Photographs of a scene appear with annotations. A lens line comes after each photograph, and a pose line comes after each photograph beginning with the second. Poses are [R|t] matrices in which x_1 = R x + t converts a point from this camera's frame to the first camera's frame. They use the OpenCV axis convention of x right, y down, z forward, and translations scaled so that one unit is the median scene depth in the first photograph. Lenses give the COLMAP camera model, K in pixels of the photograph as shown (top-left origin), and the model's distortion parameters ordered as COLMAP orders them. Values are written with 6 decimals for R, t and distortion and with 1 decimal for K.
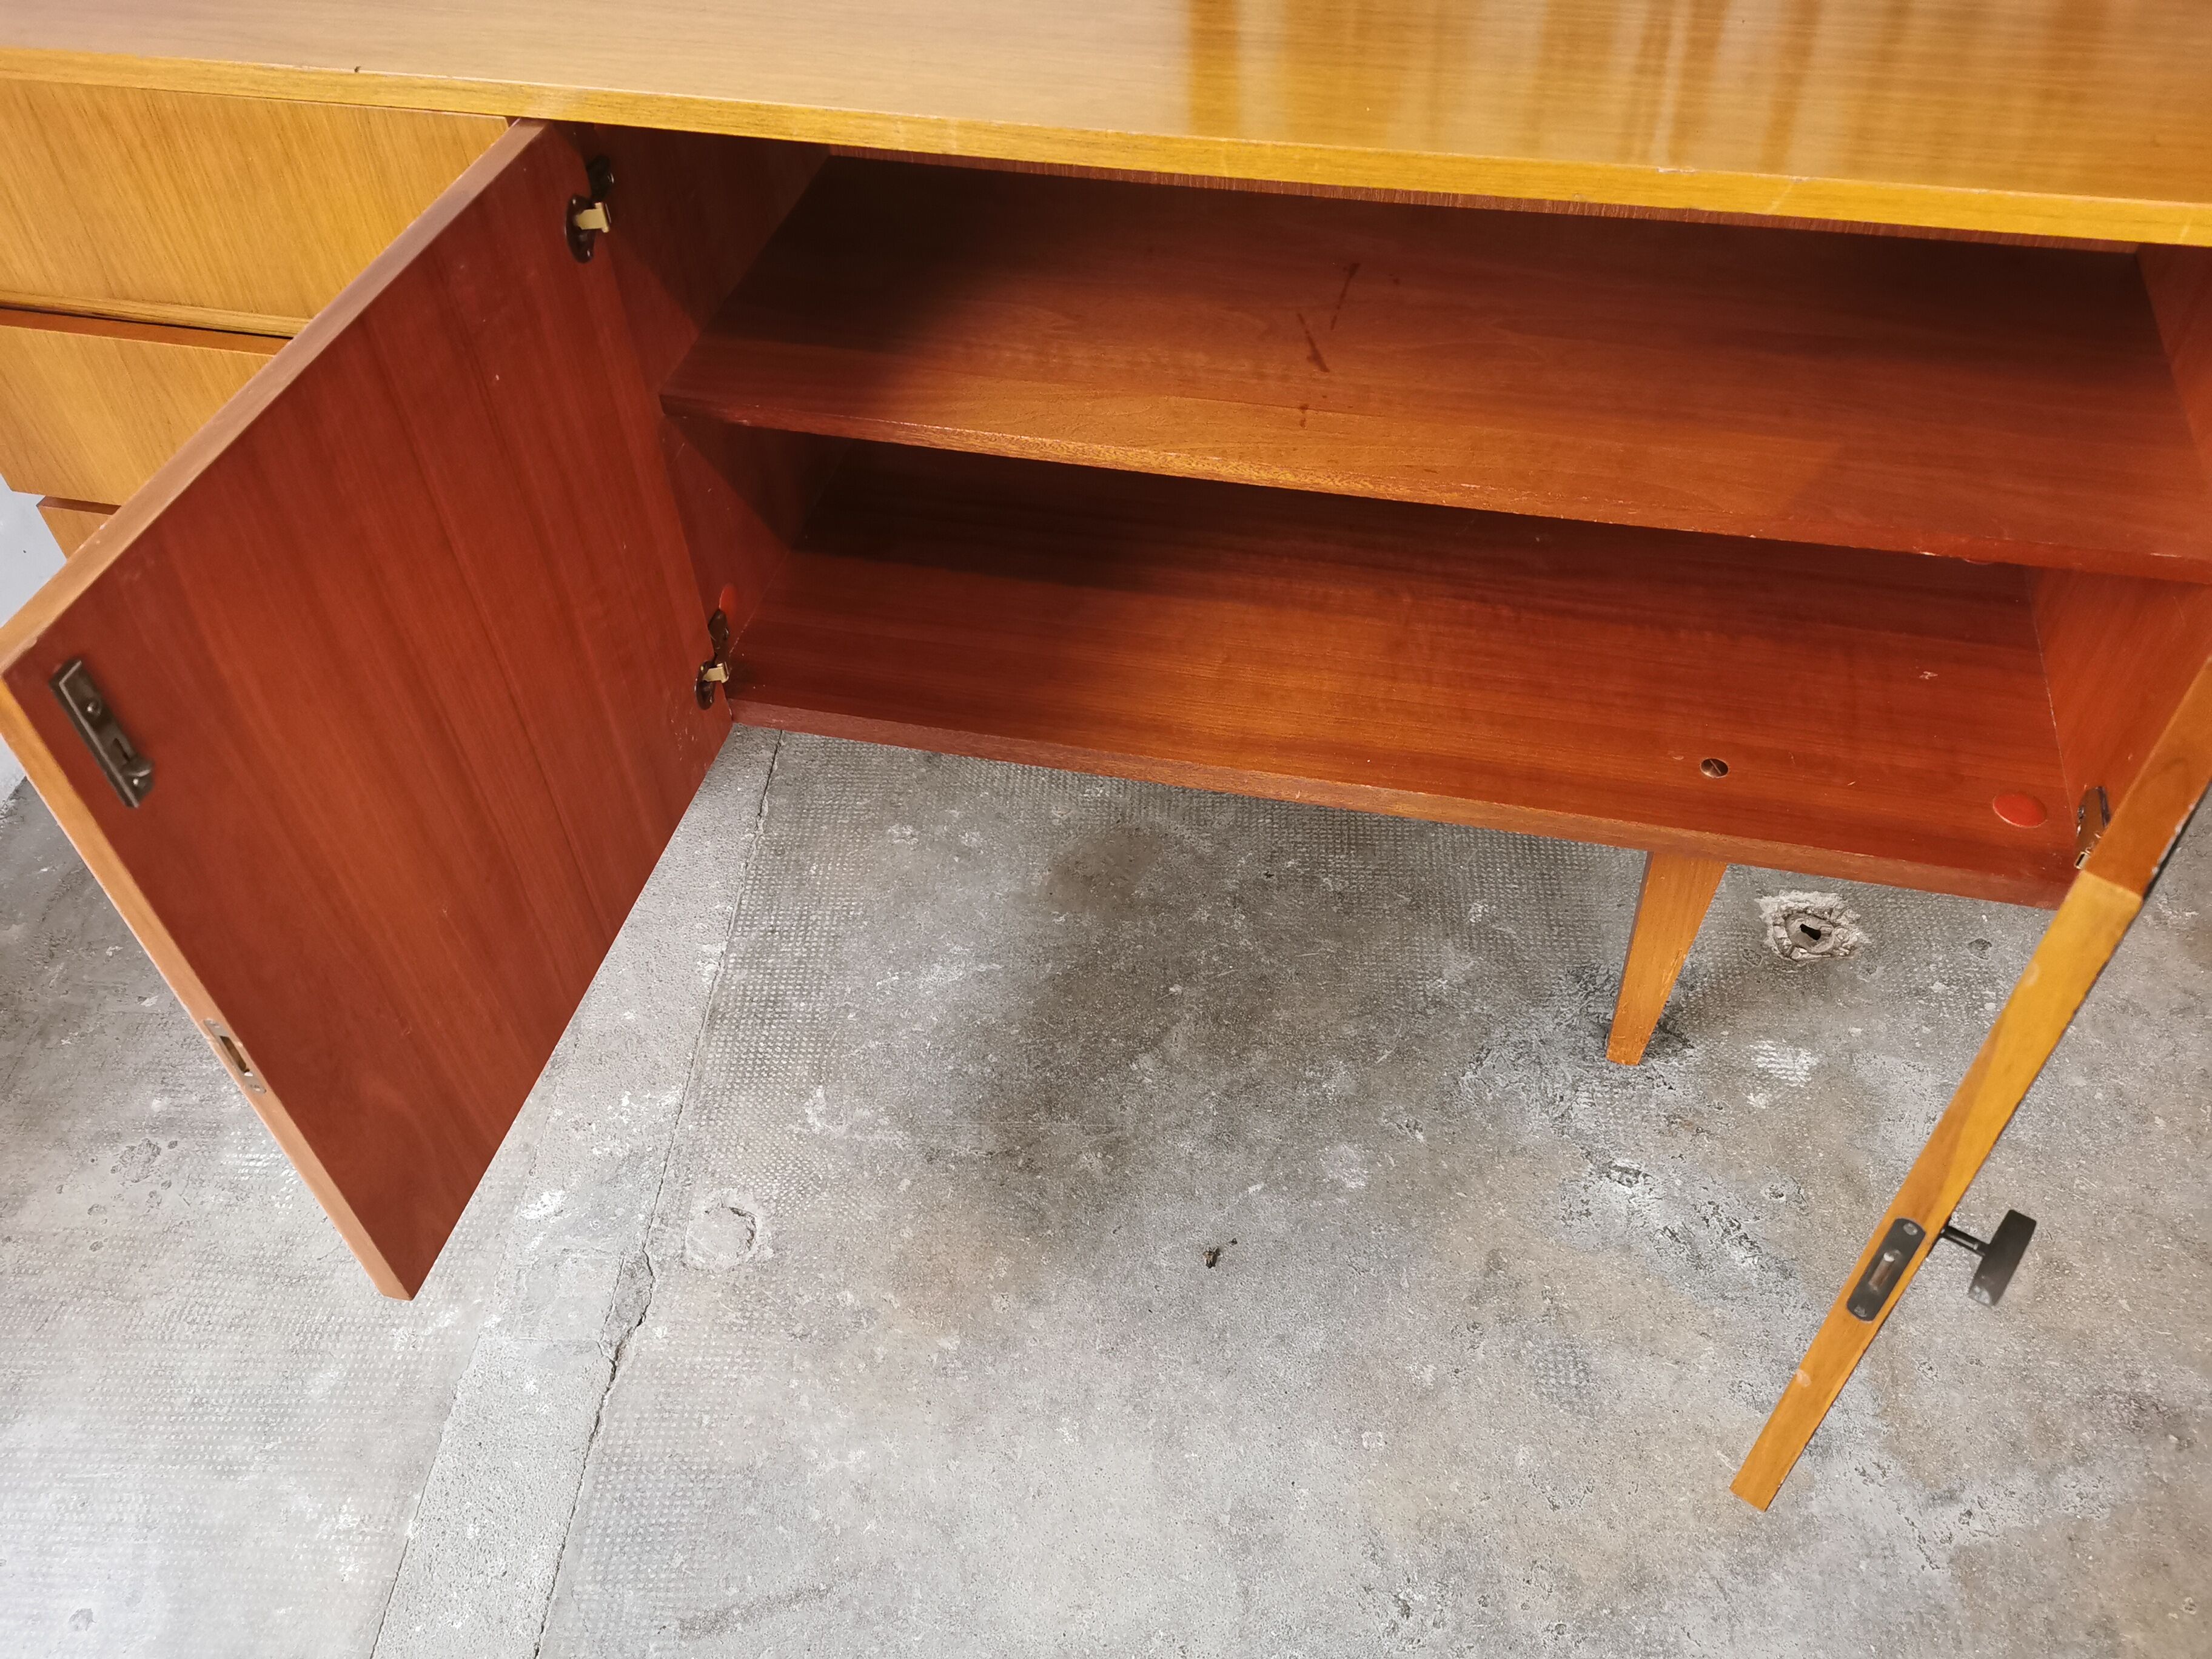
lens RADIAL K [[1710.1, 0, 1088.5], [0, 1710.1, 854.7], [0, 0, 1]] dist [0.058642, -0.095869]
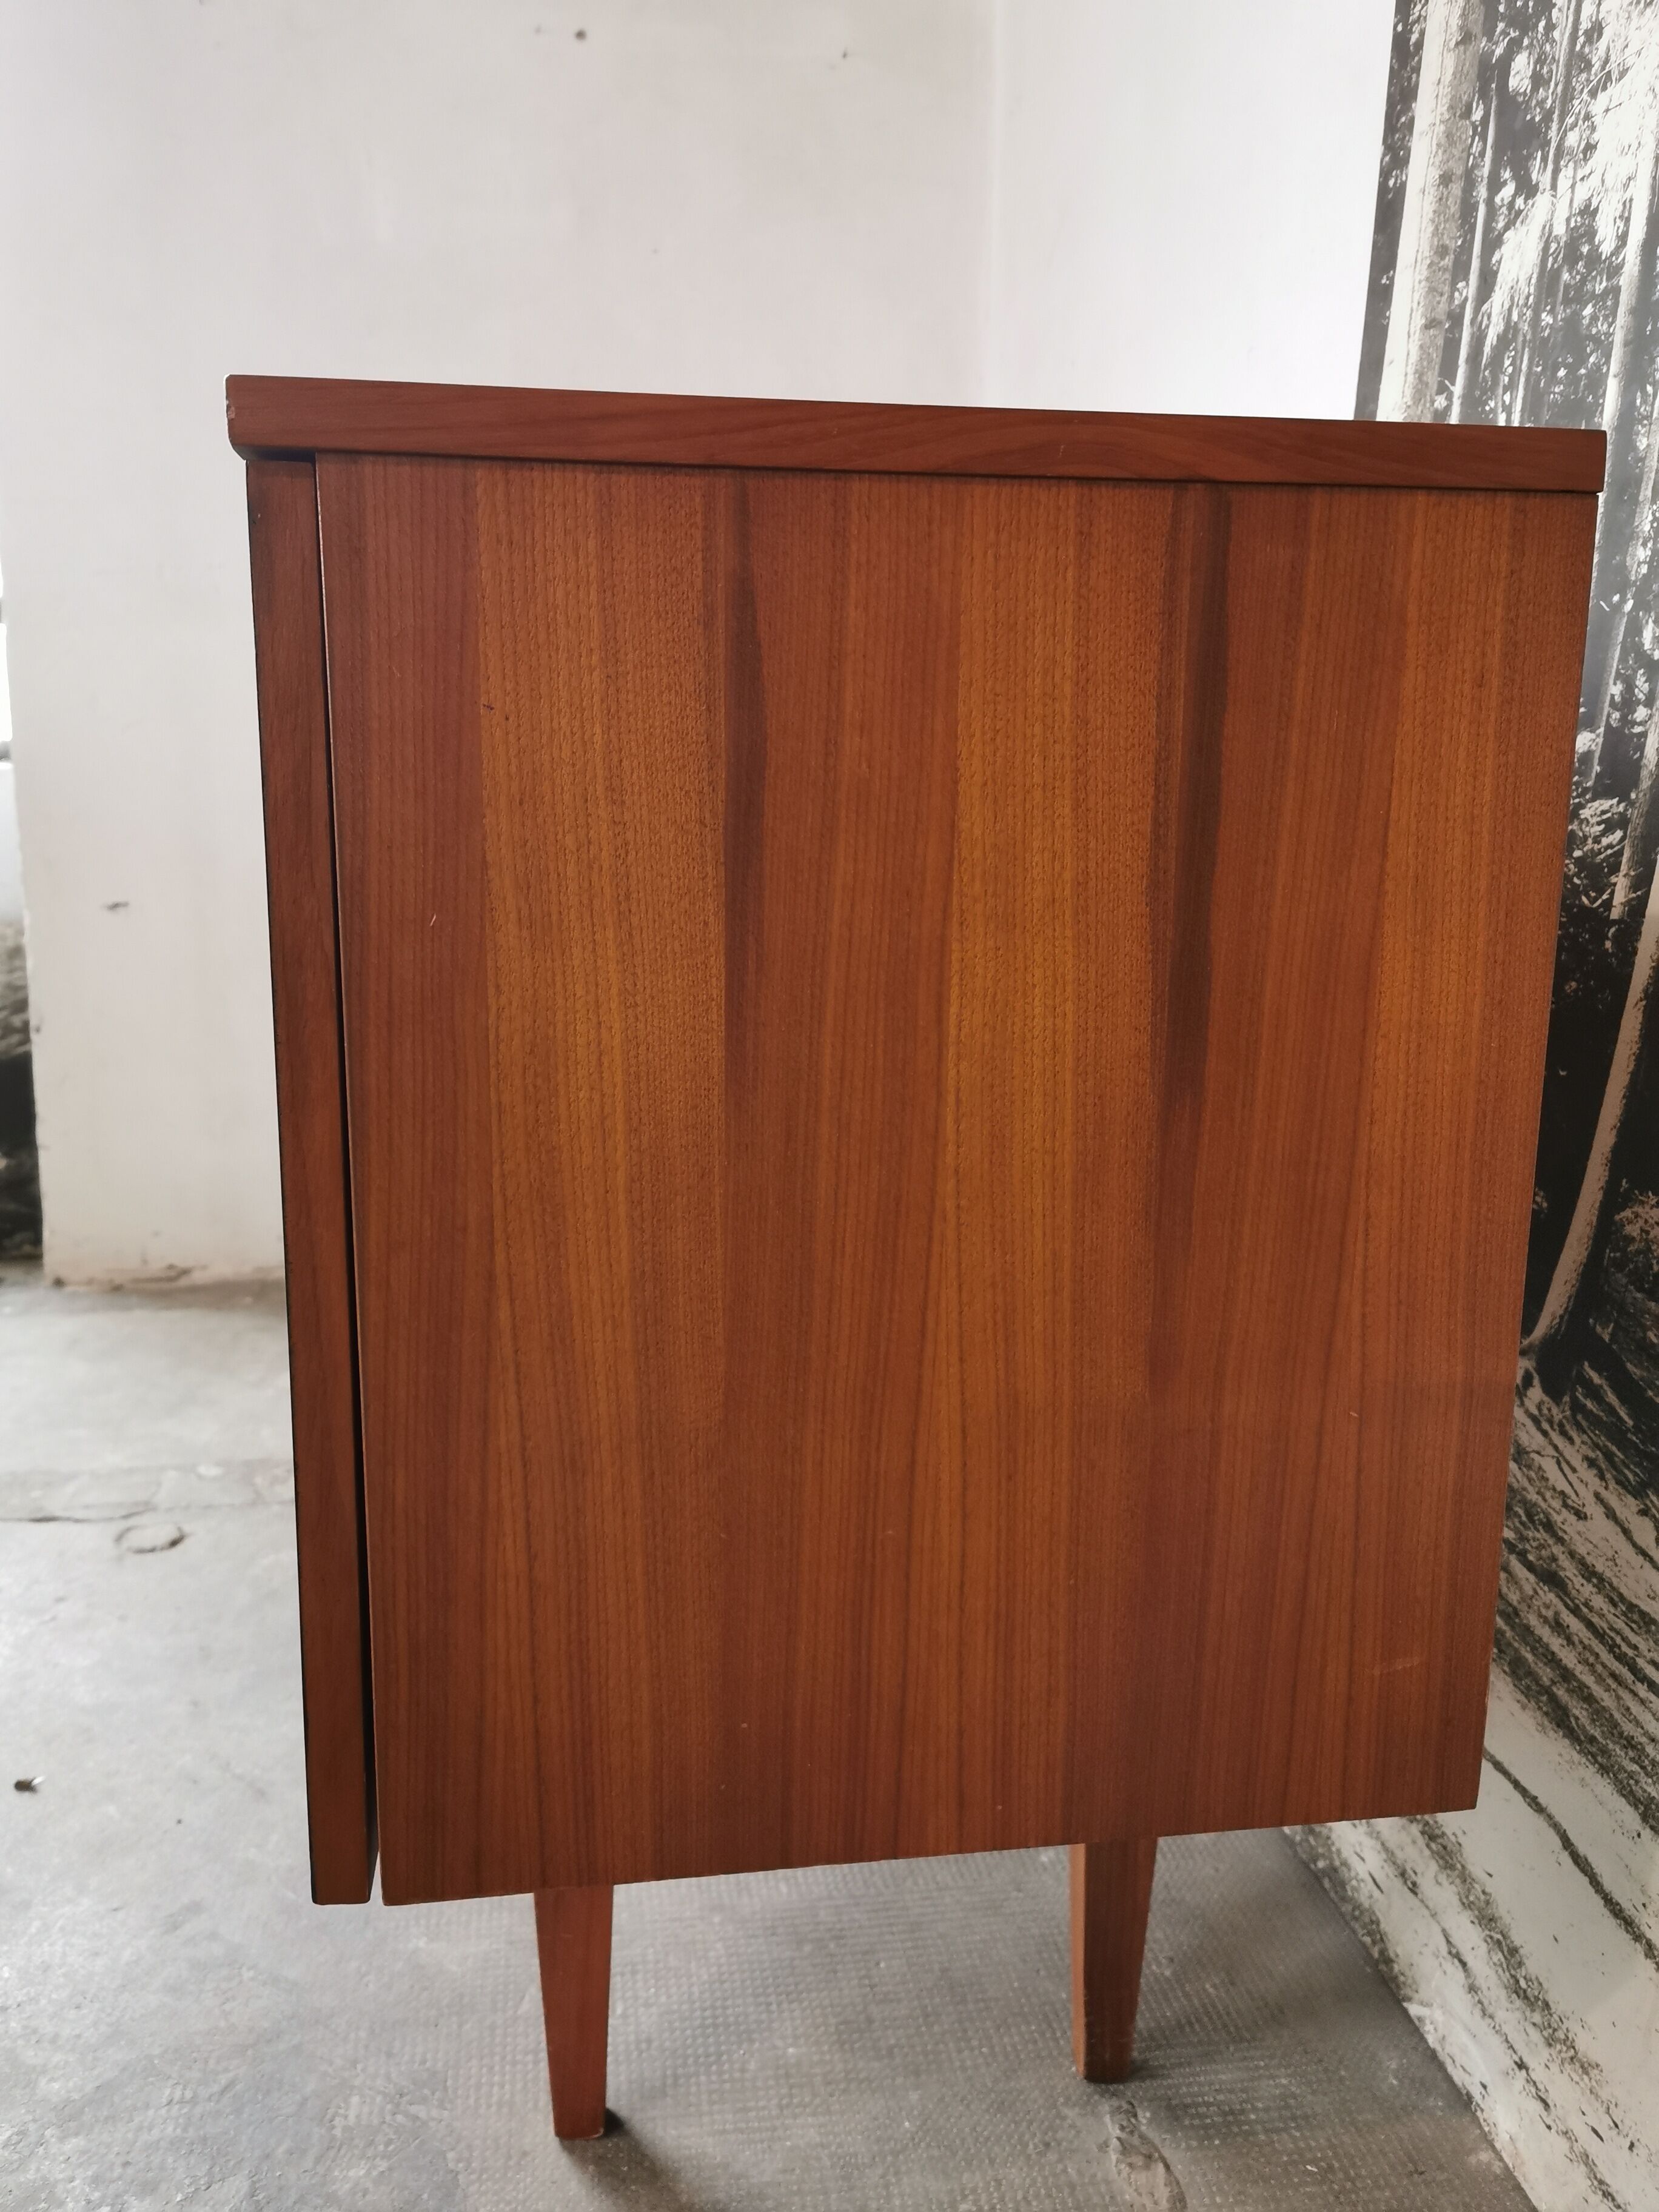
lens RADIAL K [[1710.1, 0, 810.6], [0, 1710.1, 1103.1], [0, 0, 1]] dist [0.058642, -0.095869]
pose [[0.215683, 0.230119, -0.948961, 0.853286], [-0.733070, 0.680151, -0.001681, -0.279088], [0.645049, 0.696017, 0.315390, 0.678173]]
